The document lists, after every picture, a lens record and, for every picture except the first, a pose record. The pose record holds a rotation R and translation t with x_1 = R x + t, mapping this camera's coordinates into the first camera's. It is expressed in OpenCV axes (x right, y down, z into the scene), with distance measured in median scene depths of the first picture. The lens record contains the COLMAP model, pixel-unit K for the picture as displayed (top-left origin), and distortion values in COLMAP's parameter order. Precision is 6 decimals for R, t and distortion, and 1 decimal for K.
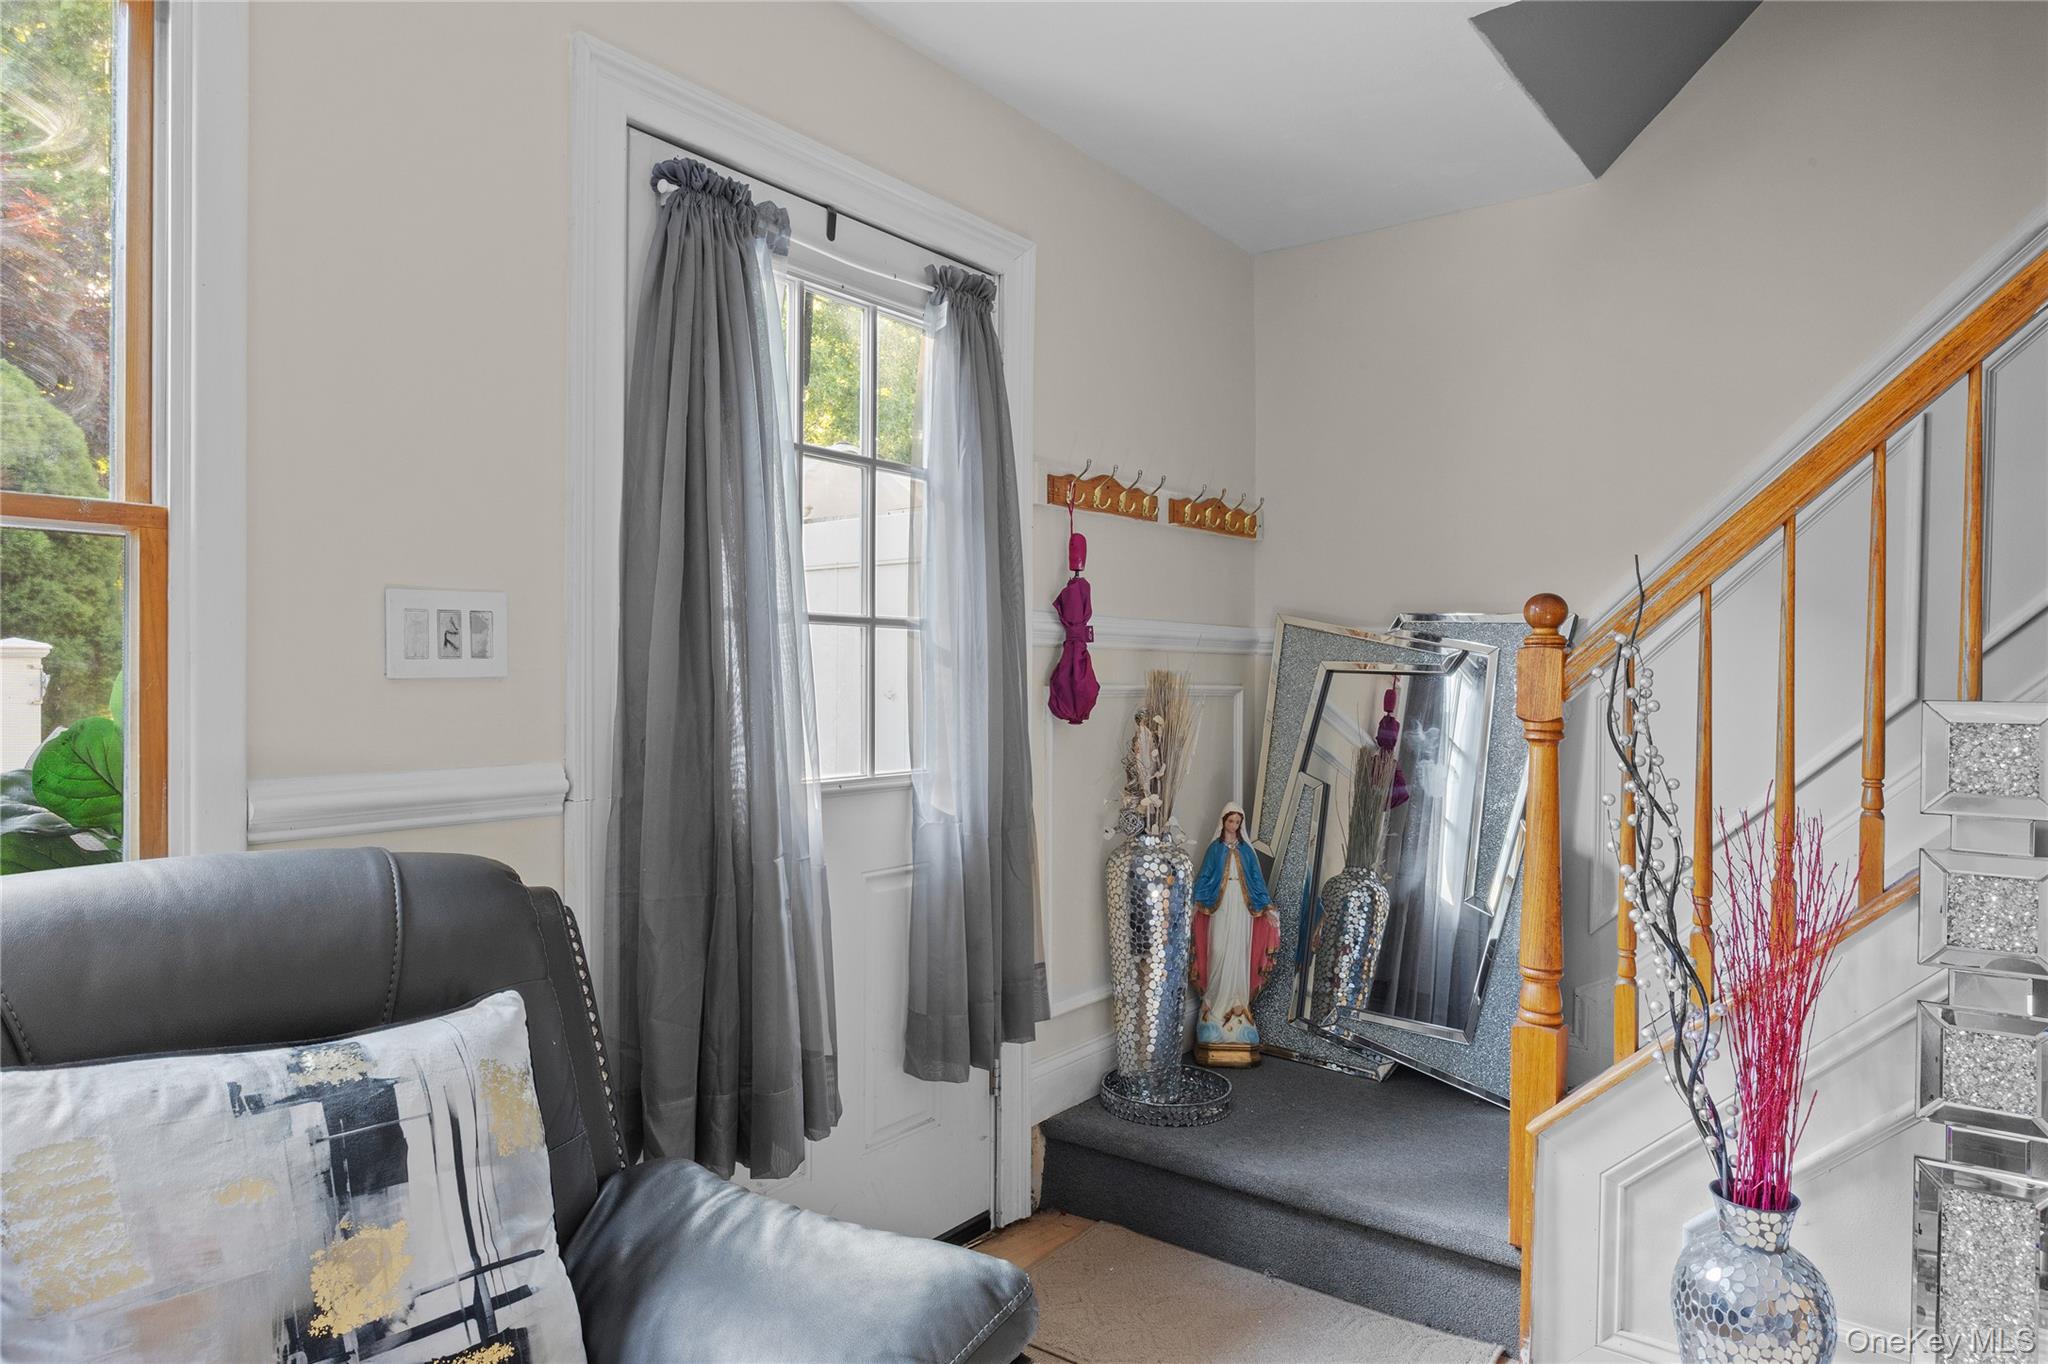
lens RADIAL K [[1246.6, 0, 1023.6], [0, 1246.6, 688.9], [0, 0, 1]] dist [-0.007553, 0.000067]
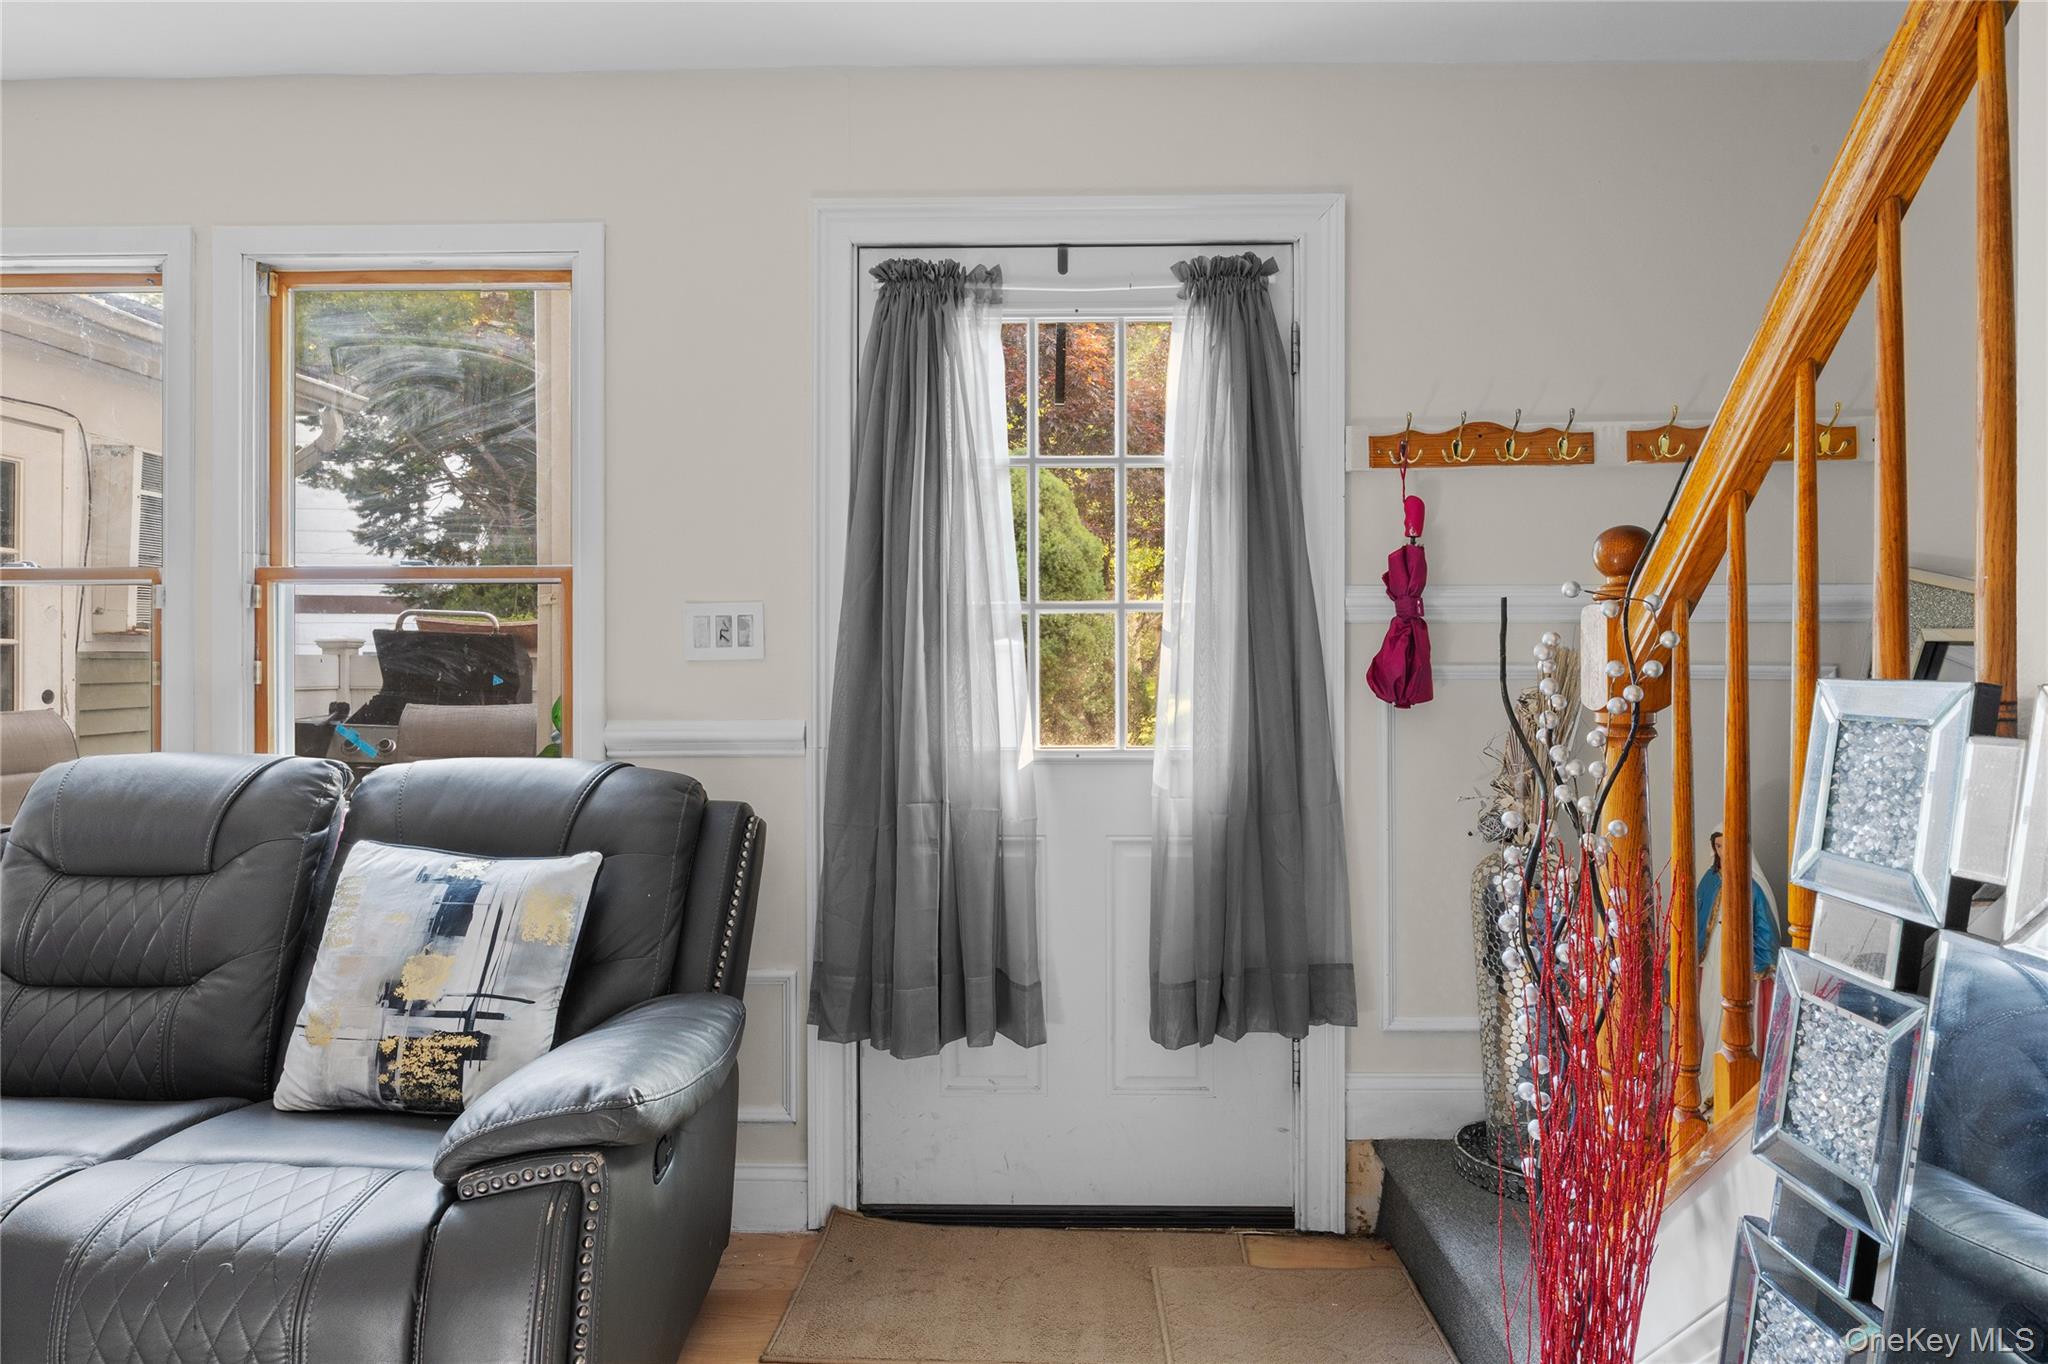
lens RADIAL K [[1246.6, 0, 1017.1], [0, 1246.6, 672.5], [0, 0, 1]] dist [-0.007553, 0.000067]
pose [[0.583085, -0.001534, -0.812410, 0.818912], [-0.002976, 0.999987, -0.004024, 0.009326], [0.812406, 0.004764, 0.583073, 0.336187]]
